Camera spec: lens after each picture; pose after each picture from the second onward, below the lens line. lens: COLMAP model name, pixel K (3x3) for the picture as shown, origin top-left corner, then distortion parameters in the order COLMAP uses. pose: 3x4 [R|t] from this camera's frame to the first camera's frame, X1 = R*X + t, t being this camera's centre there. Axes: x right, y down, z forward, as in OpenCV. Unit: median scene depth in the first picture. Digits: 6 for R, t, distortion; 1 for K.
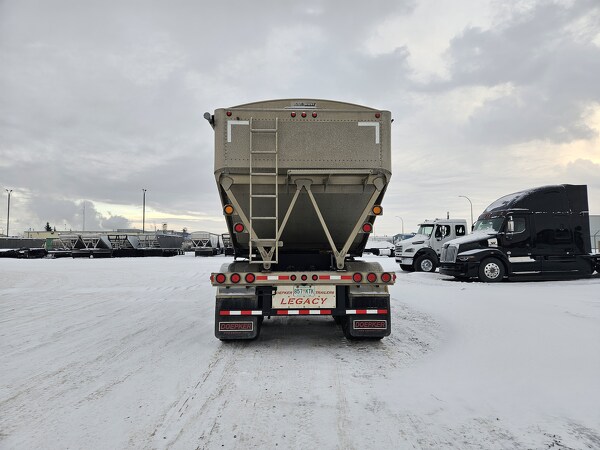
lens RADIAL K [[392.9, 0, 296.0], [0, 392.9, 222.8], [0, 0, 1]] dist [0.072317, -0.040538]
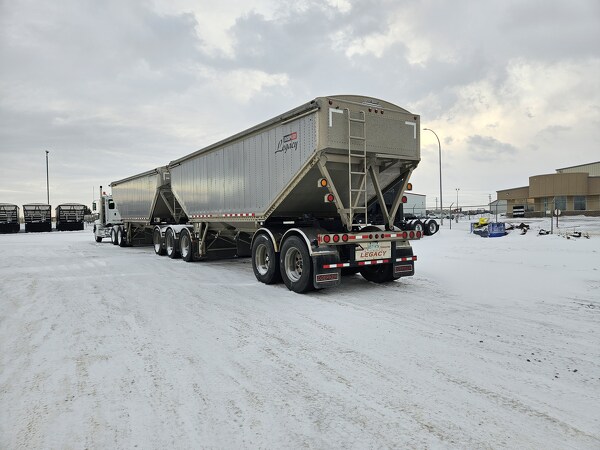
lens RADIAL K [[392.9, 0, 296.0], [0, 392.9, 222.8], [0, 0, 1]] dist [0.072317, -0.040538]
pose [[0.855489, -0.013927, 0.517634, -0.876200], [-0.022132, 0.997741, 0.063421, 0.014647], [-0.517349, -0.065713, 0.853248, 0.008089]]
